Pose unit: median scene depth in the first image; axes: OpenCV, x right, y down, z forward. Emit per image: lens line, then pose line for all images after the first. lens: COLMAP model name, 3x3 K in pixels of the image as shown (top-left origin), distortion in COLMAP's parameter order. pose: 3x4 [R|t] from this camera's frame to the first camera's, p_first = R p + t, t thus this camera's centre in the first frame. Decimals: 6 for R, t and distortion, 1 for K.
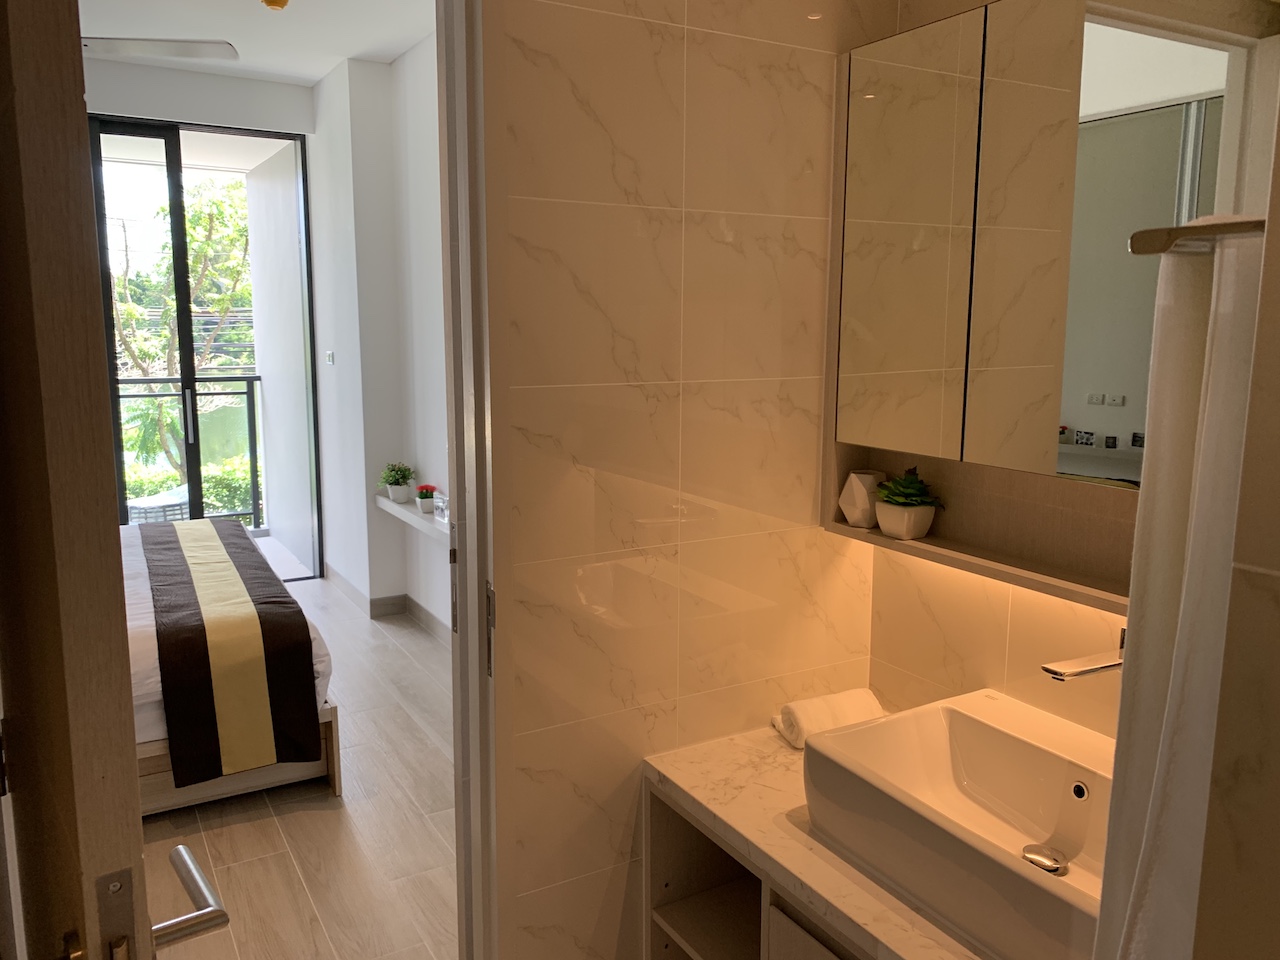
lens RADIAL K [[1016.8, 0, 634.2], [0, 1016.8, 469.0], [0, 0, 1]] dist [0.027143, -0.034093]
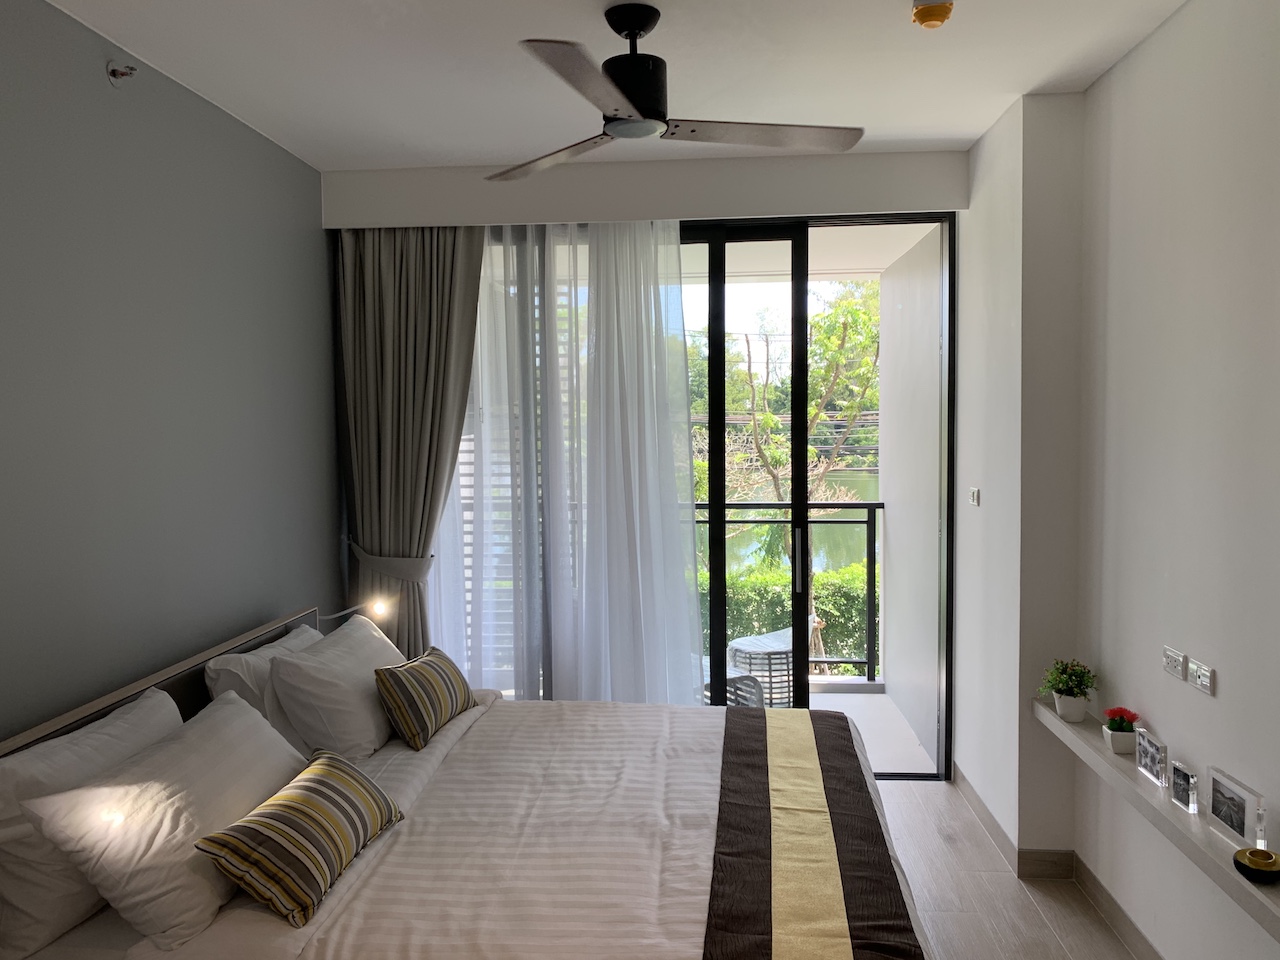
lens RADIAL K [[1016.8, 0, 634.2], [0, 1016.8, 469.0], [0, 0, 1]] dist [0.027143, -0.034093]
pose [[0.830324, 0.016950, -0.557022, -0.072565], [-0.070499, 0.994702, -0.074820, -0.046570], [0.552803, 0.101395, 0.827120, 0.195917]]
